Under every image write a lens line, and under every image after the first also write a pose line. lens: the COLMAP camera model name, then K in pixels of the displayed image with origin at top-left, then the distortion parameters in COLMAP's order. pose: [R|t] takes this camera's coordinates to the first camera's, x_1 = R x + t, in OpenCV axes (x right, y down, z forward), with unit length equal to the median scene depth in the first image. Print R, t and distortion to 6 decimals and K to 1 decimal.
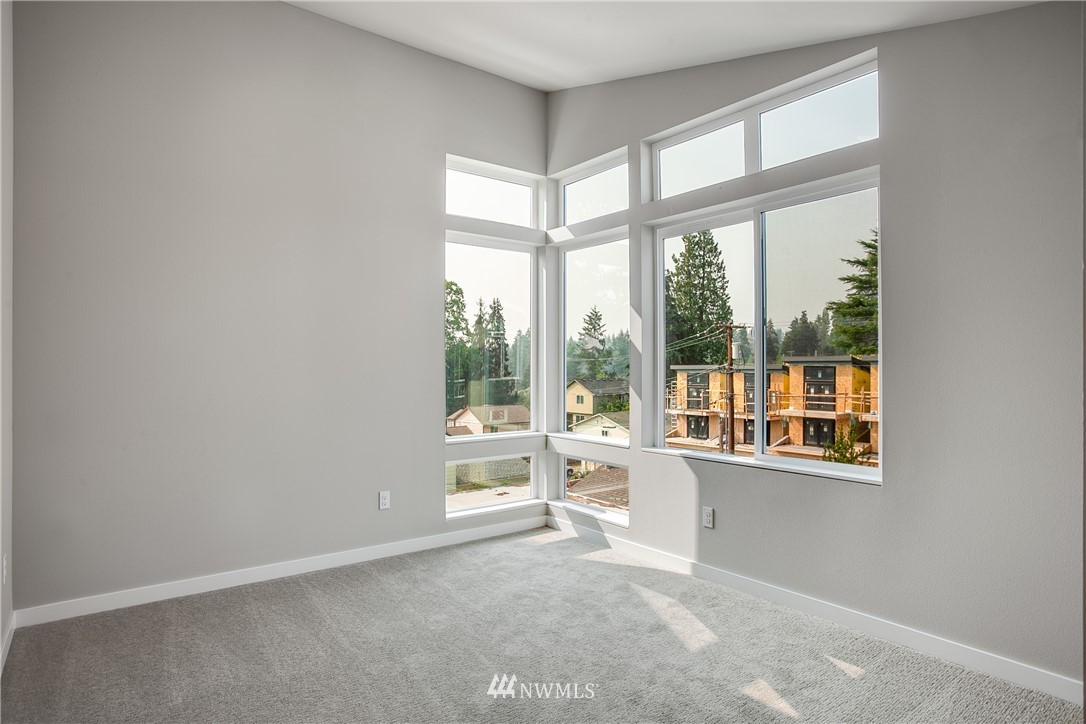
lens RADIAL K [[571.7, 0, 543.0], [0, 571.7, 362.0], [0, 0, 1]] dist [-0.070667, 0.037541]
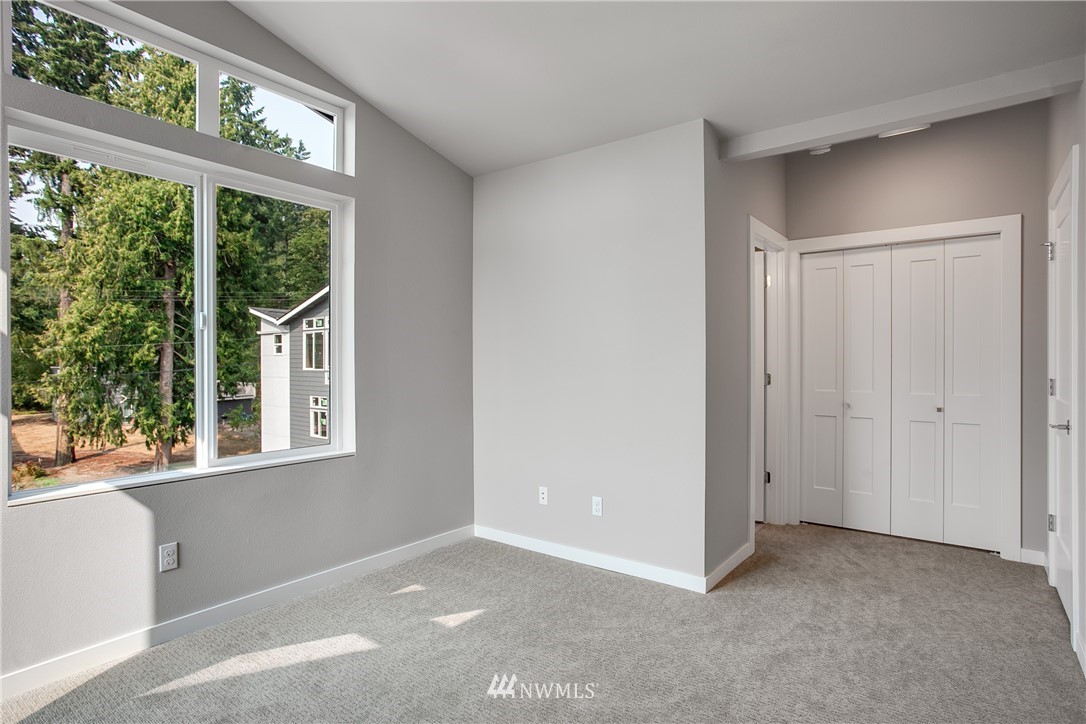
lens RADIAL K [[571.7, 0, 543.0], [0, 571.7, 362.0], [0, 0, 1]] dist [-0.070667, 0.037541]
pose [[-0.240336, -0.003454, 0.970684, -0.623314], [-0.007024, 0.999974, 0.001820, 0.008831], [-0.970664, -0.006381, -0.240354, 0.785071]]
